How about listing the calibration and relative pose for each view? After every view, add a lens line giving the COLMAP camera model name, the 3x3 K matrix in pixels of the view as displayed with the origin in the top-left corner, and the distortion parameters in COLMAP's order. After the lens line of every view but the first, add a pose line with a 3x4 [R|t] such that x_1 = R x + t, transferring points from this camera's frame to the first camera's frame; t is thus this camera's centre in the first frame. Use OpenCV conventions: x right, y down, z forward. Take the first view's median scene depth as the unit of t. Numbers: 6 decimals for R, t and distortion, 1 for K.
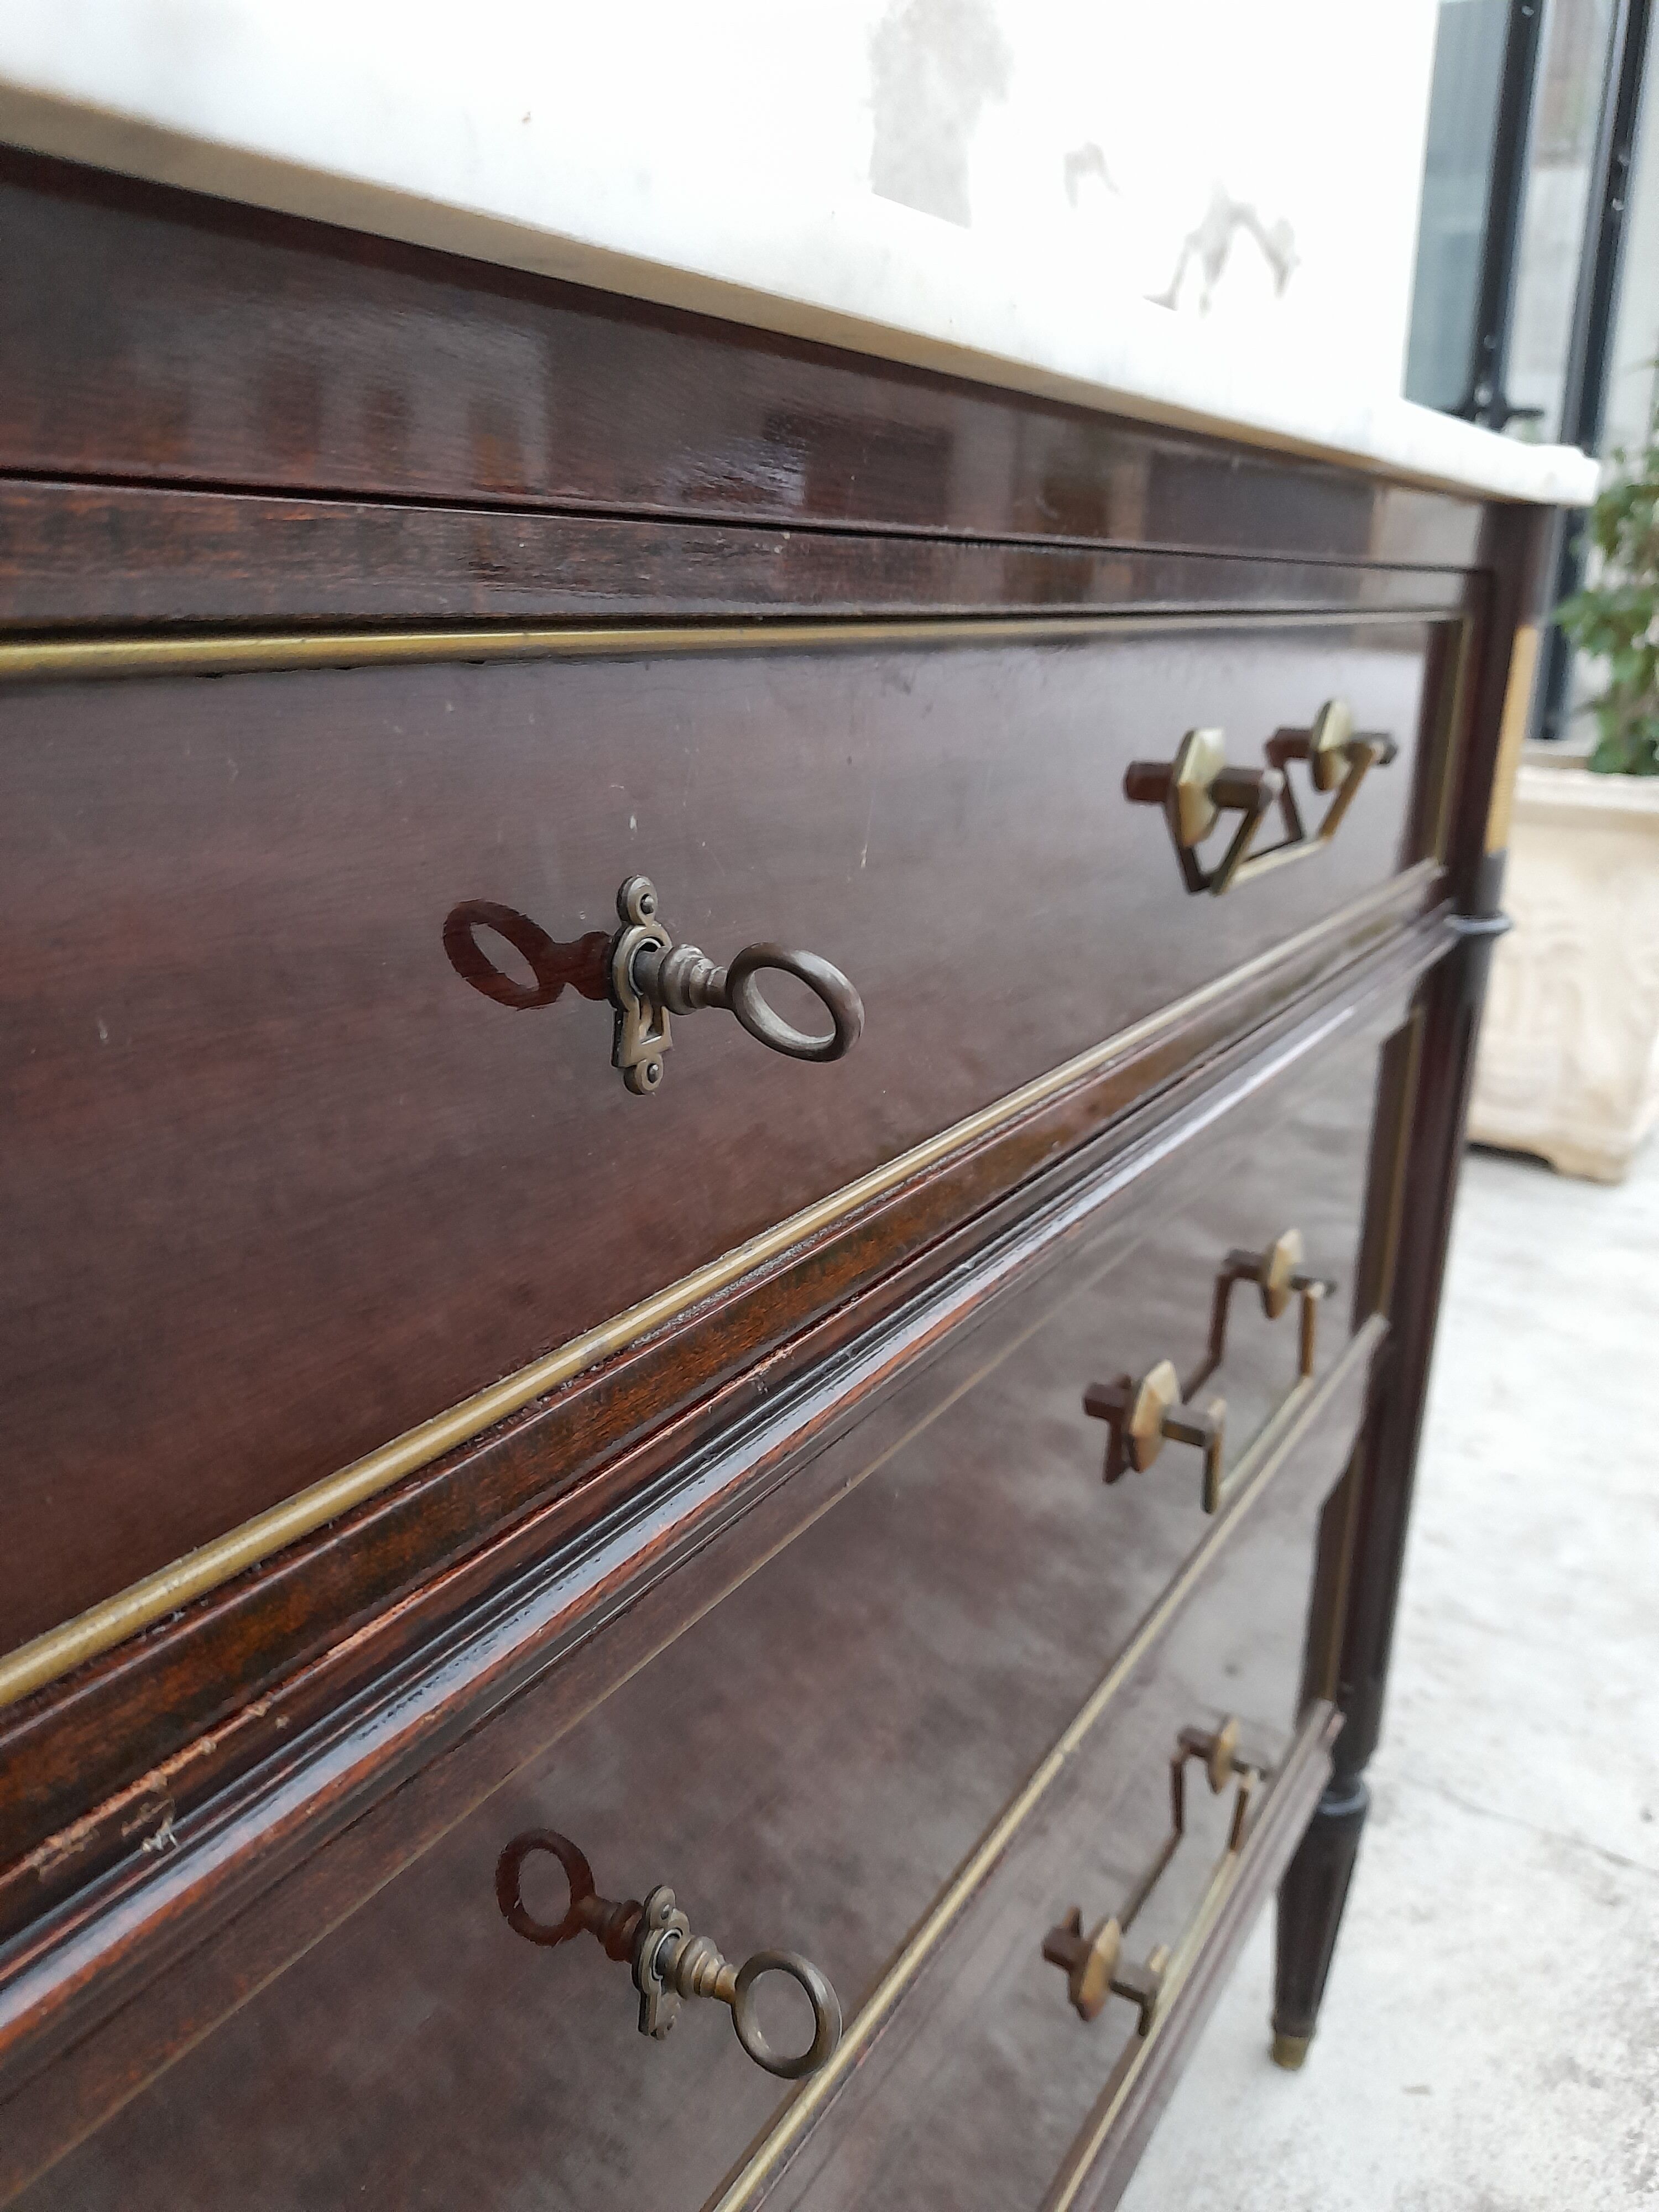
lens RADIAL K [[1670.6, 0, 827.1], [0, 1670.6, 1100.6], [0, 0, 1]] dist [-0.000576, 0.015601]
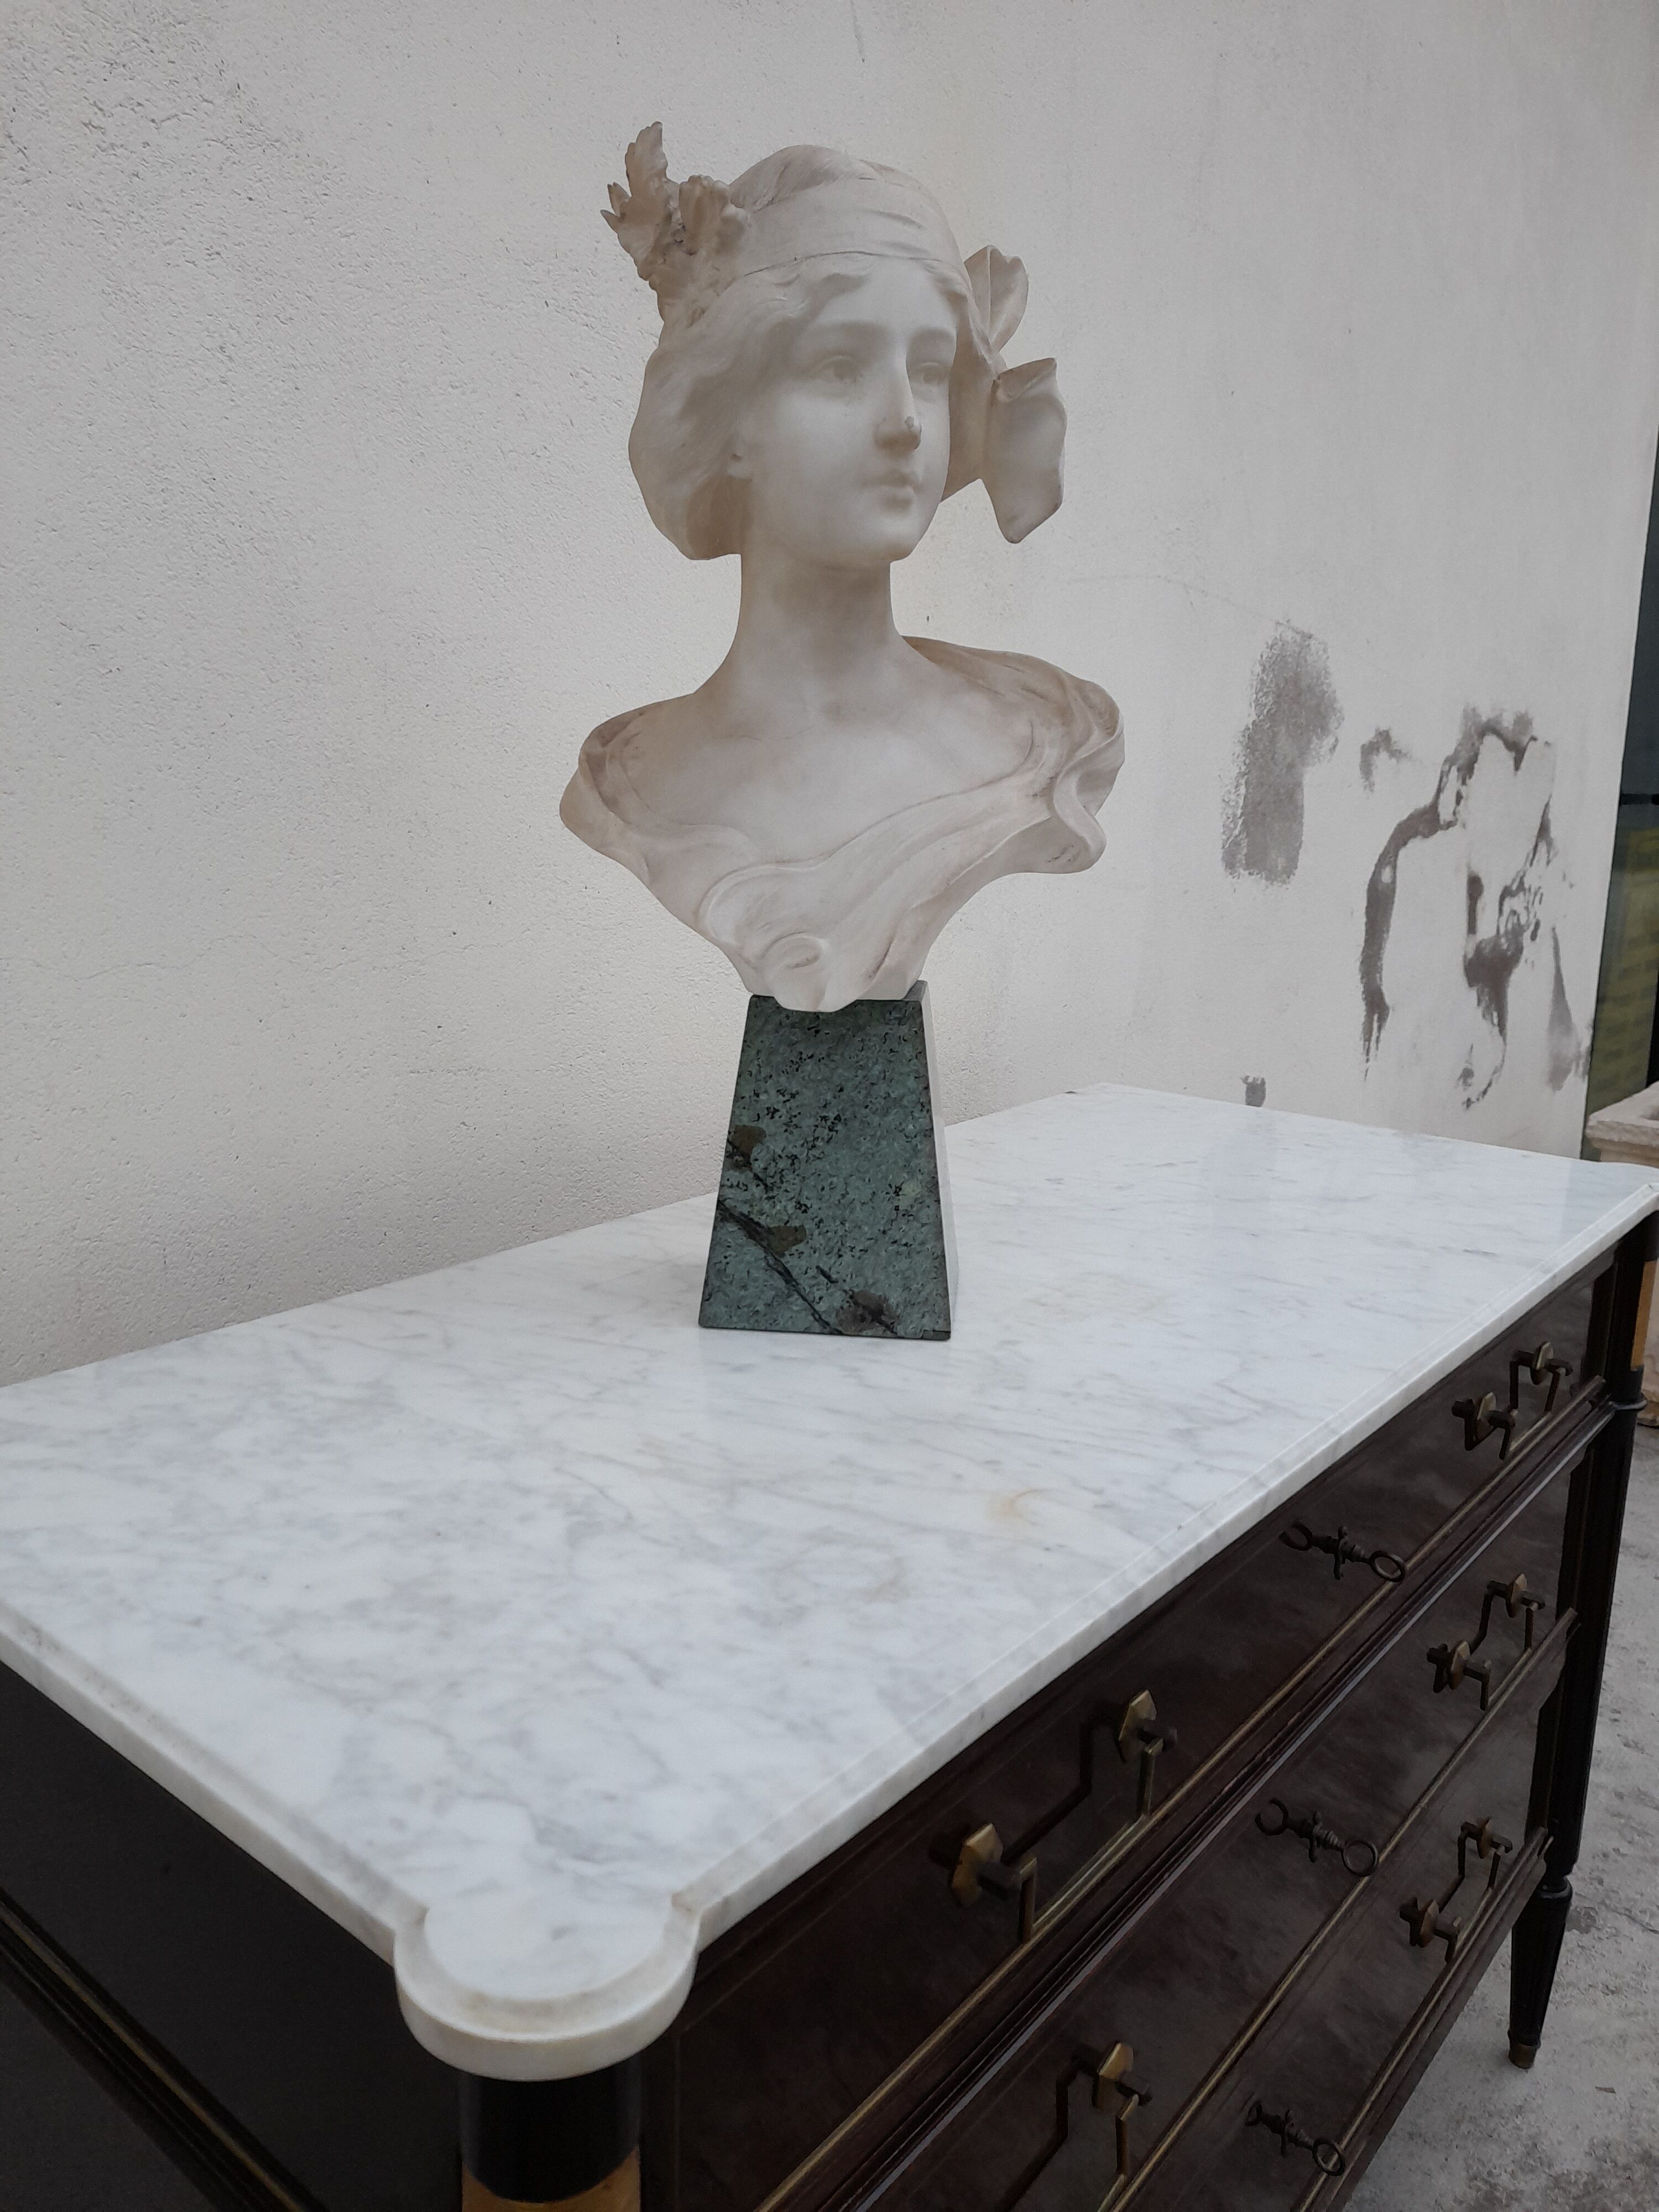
lens RADIAL K [[1624.6, 0, 824.2], [0, 1624.6, 1112.9], [0, 0, 1]] dist [0.042207, -0.002036]
pose [[0.990638, 0.032765, -0.132523, -0.243890], [-0.043853, 0.995697, -0.081633, -0.212263], [0.129278, 0.086680, 0.987813, -0.872246]]
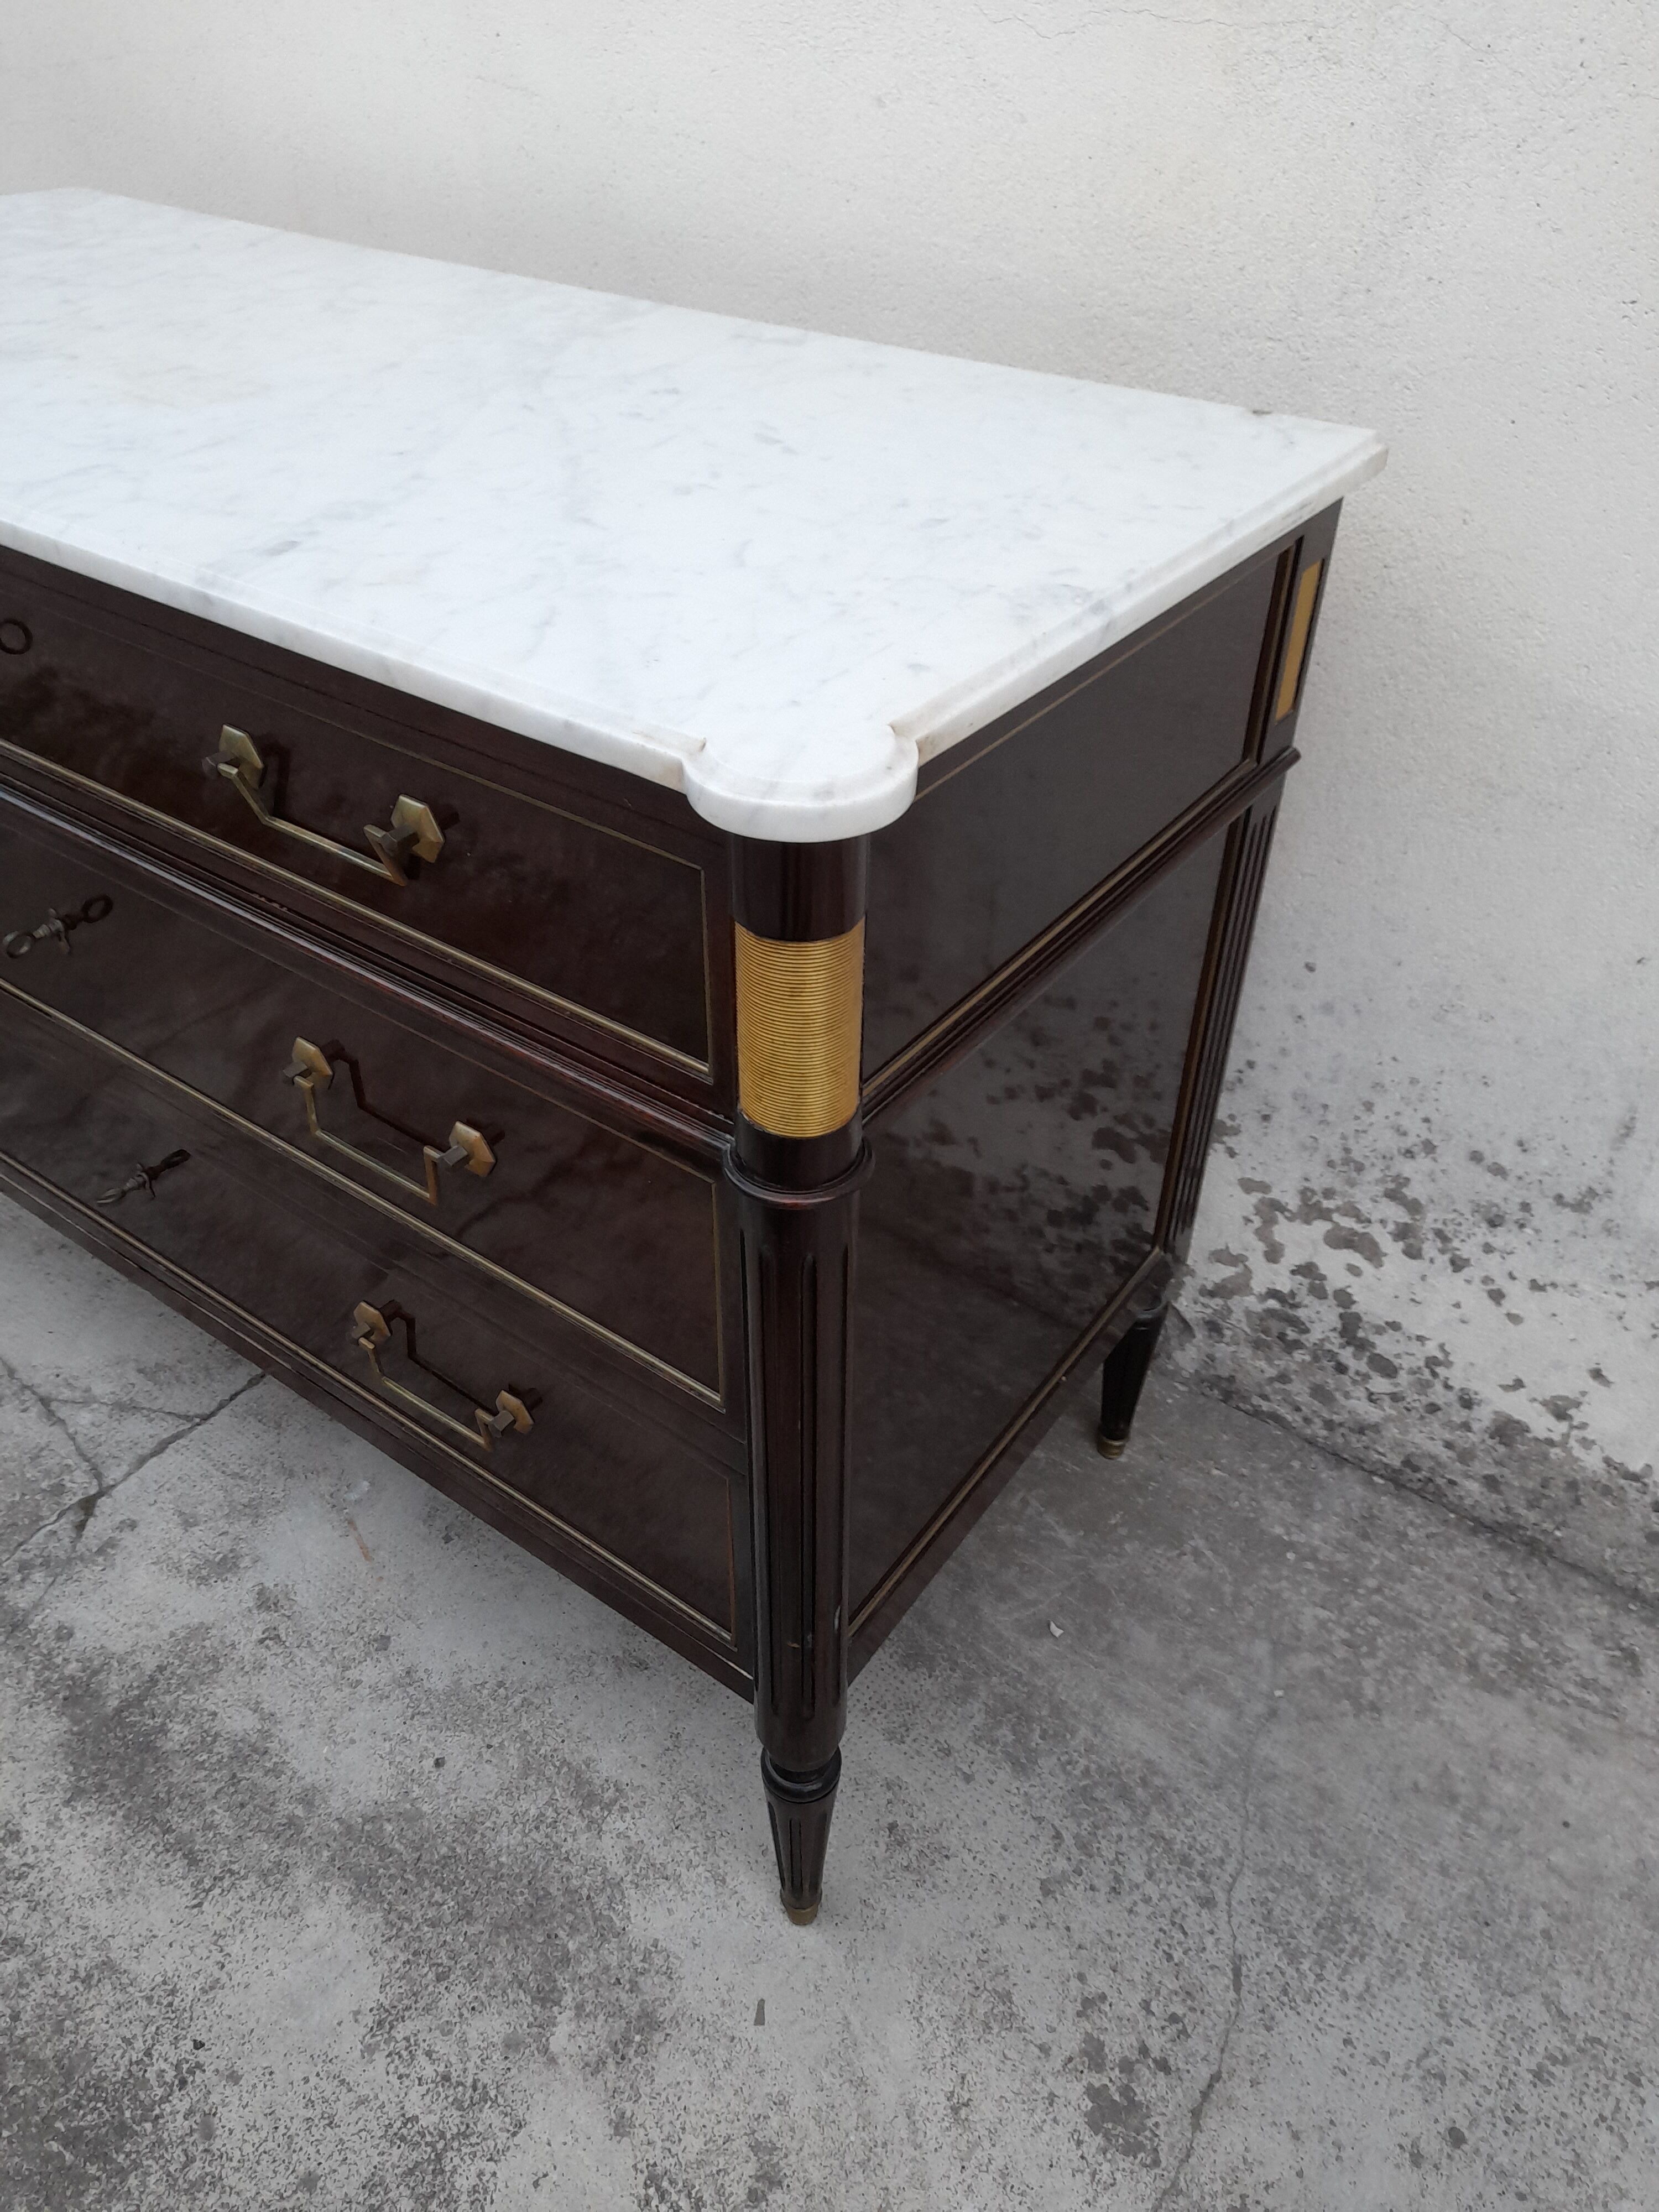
lens RADIAL K [[1629.0, 0, 829.5], [0, 1629.0, 1106.0], [0, 0, 1]] dist [0.038021, -0.038899]
pose [[-0.080072, 0.592607, -0.801502, 0.996771], [-0.310195, 0.749344, 0.585032, -0.621278], [0.947295, 0.295467, 0.123822, 0.814142]]
